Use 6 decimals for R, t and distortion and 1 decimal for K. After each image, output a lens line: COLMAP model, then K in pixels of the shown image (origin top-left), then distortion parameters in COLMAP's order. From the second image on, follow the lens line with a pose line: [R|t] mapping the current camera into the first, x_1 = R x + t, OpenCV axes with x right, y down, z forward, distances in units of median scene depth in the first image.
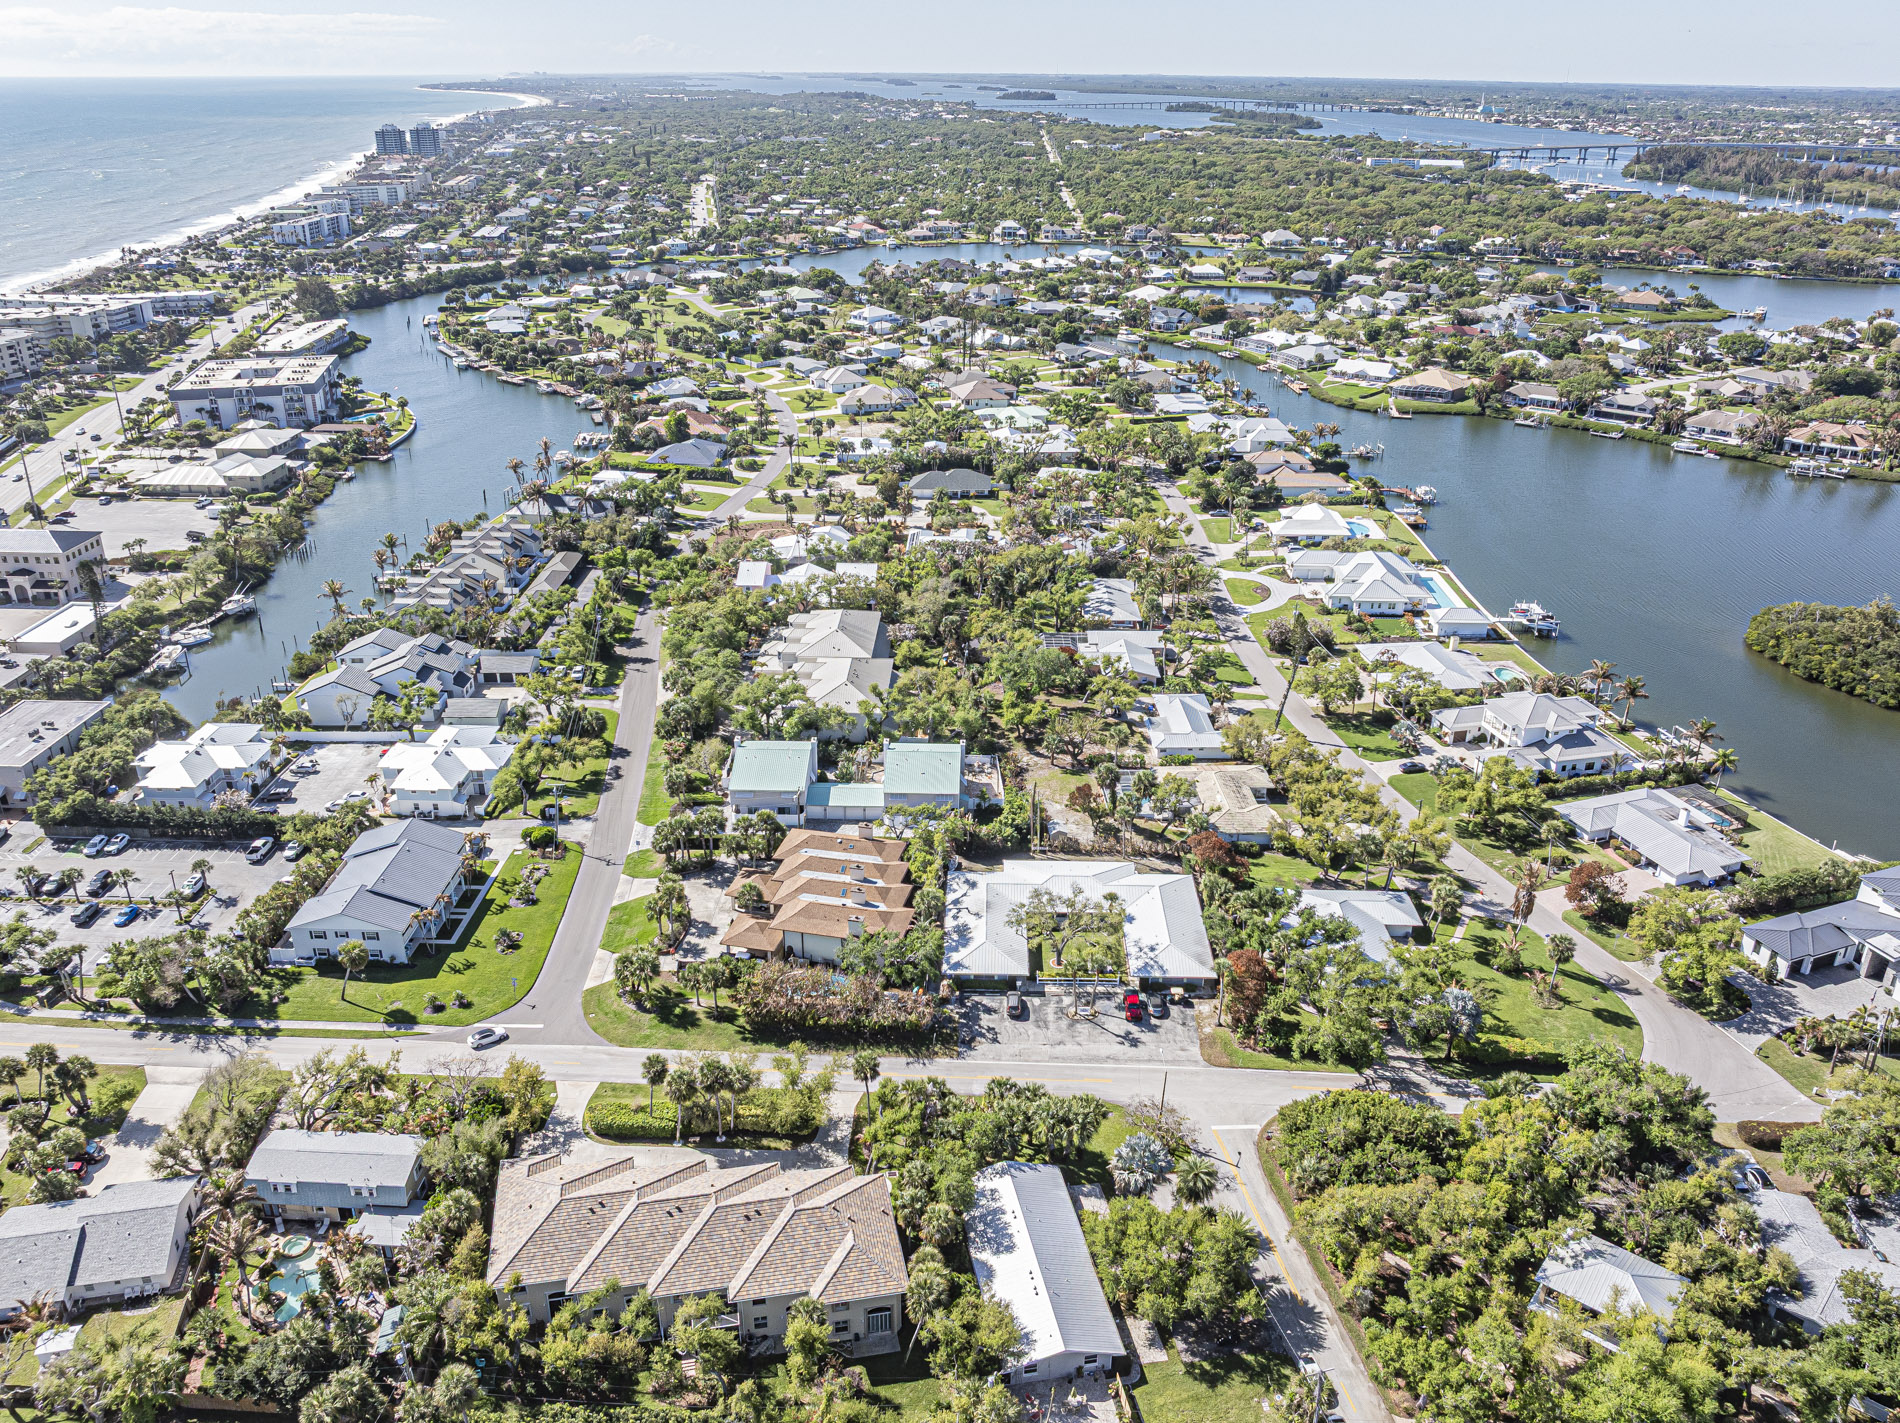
lens RADIAL K [[1418.5, 0, 950.0], [0, 1418.5, 711.5], [0, 0, 1]] dist [-0.035630, 0.003737]
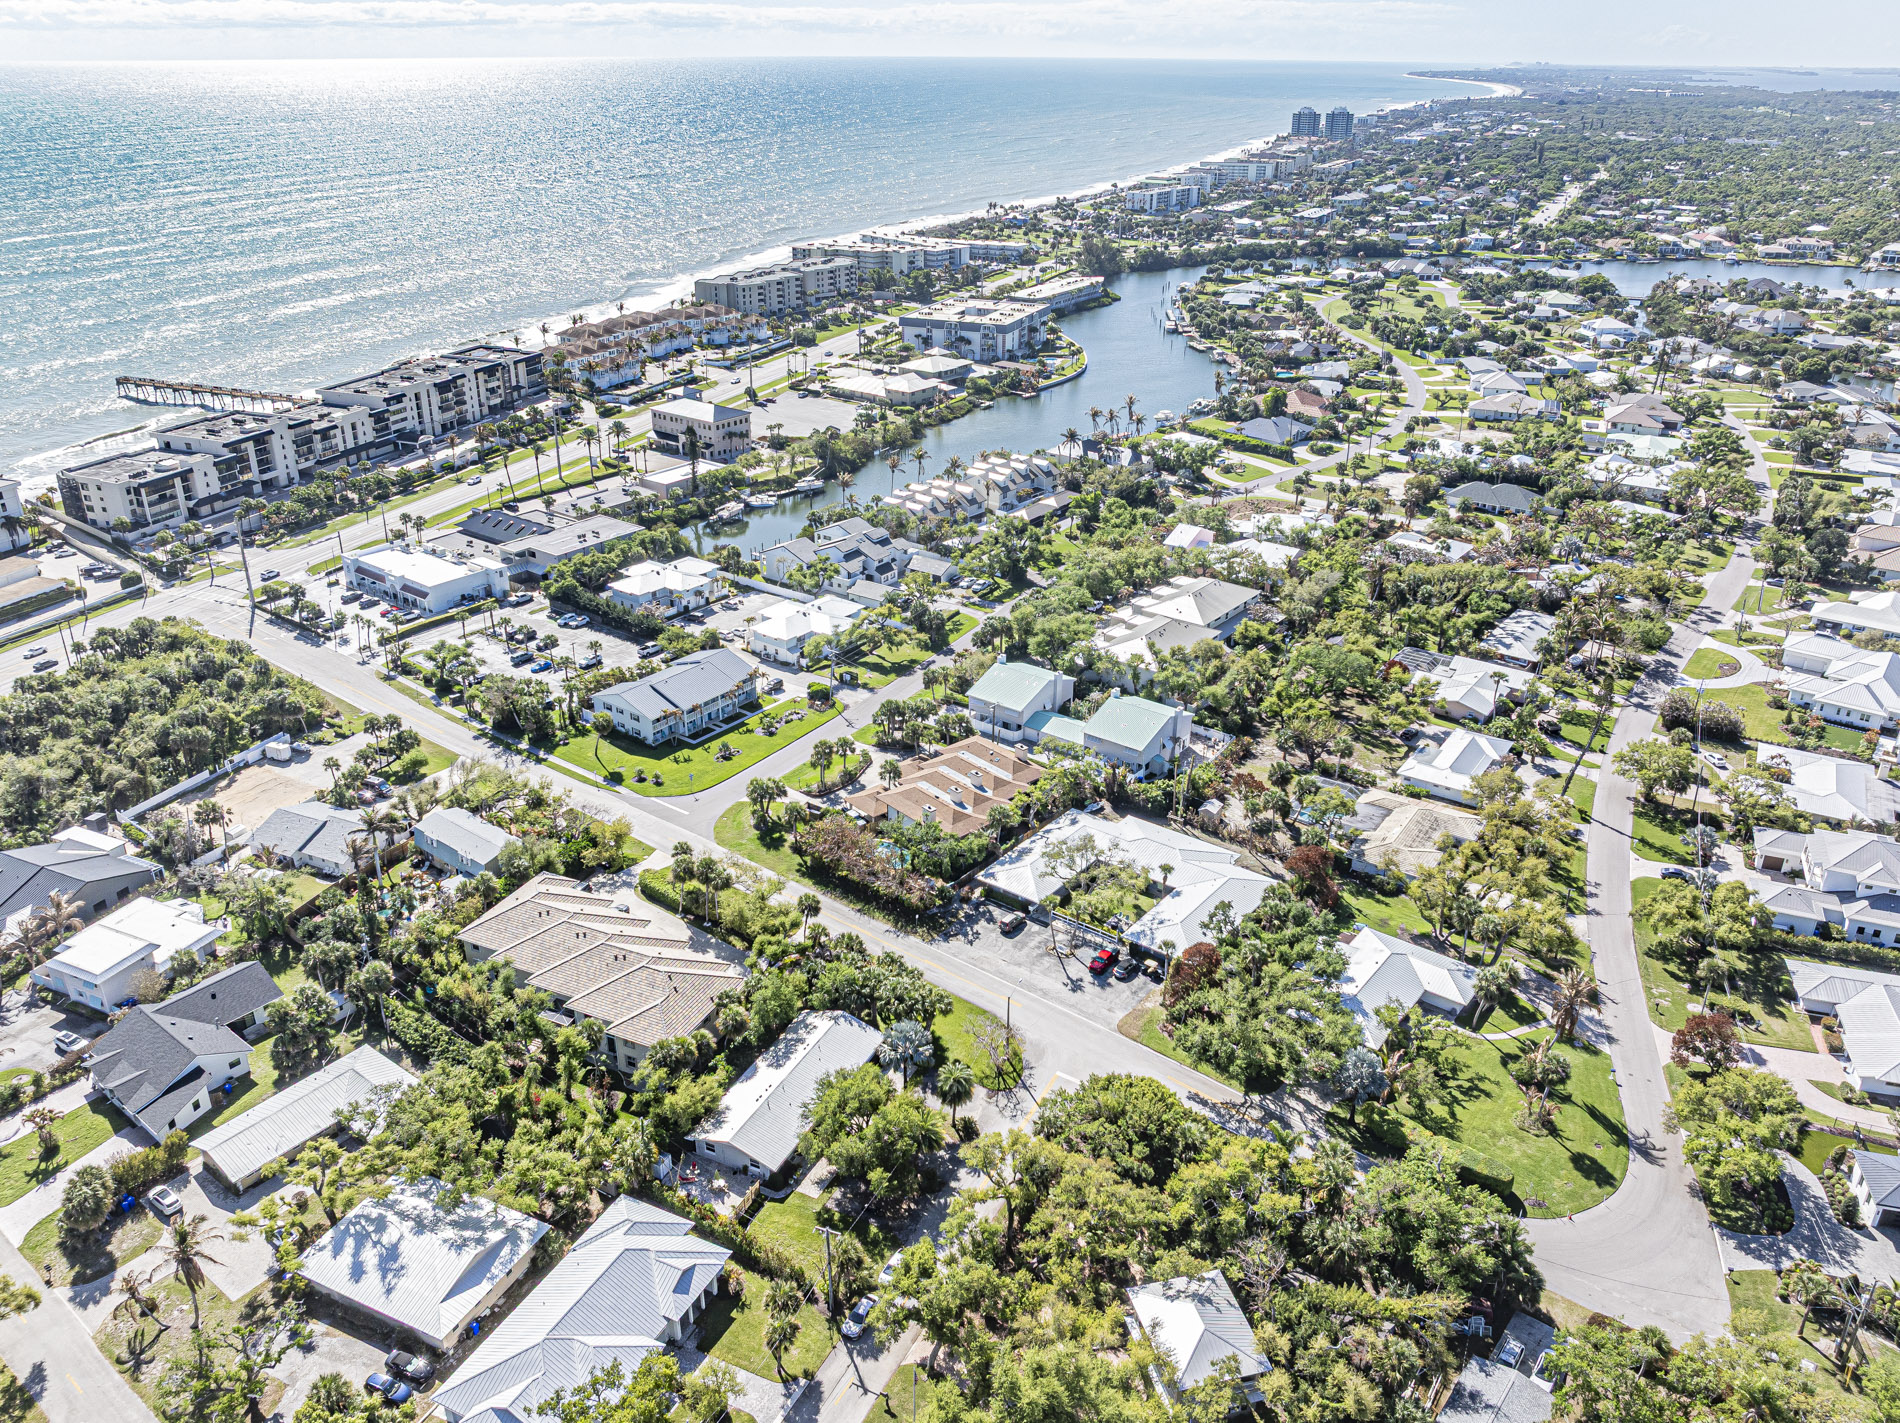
lens RADIAL K [[1418.5, 0, 950.0], [0, 1418.5, 711.5], [0, 0, 1]] dist [-0.035630, 0.003737]
pose [[0.806055, 0.248225, -0.537271, 0.394431], [-0.244526, 0.966369, 0.079615, -0.015902], [0.538964, 0.067202, 0.839644, 0.044527]]
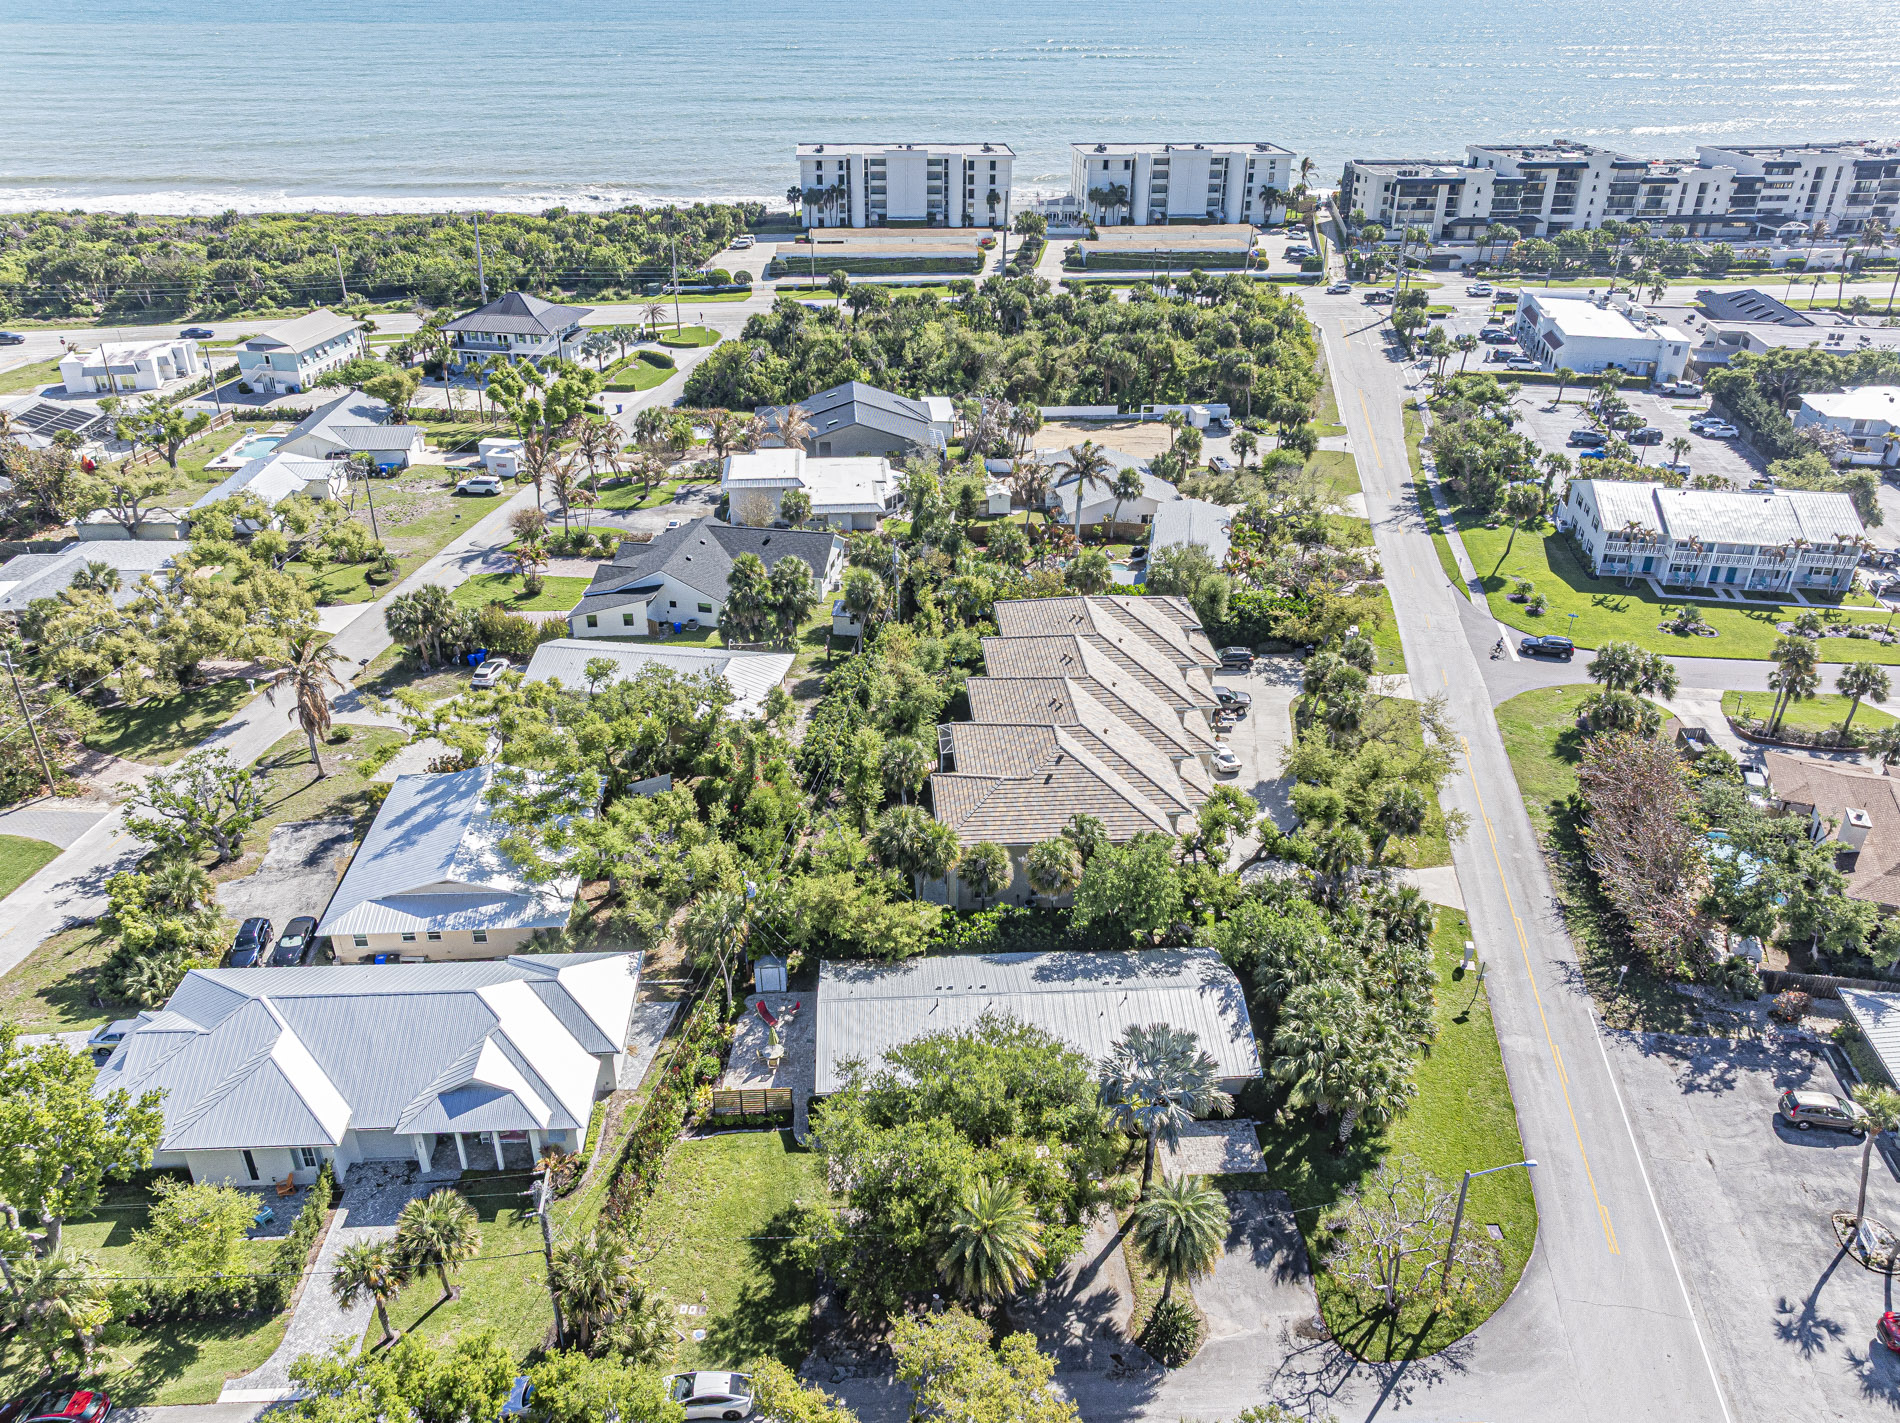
lens RADIAL K [[1395.2, 0, 950.0], [0, 1395.2, 711.5], [0, 0, 1]] dist [-0.002986, 0.006389]
pose [[-0.119895, 0.476857, -0.870765, 0.289237], [-0.421355, 0.769737, 0.479547, 0.010450], [0.898935, 0.424397, 0.108639, 0.468469]]
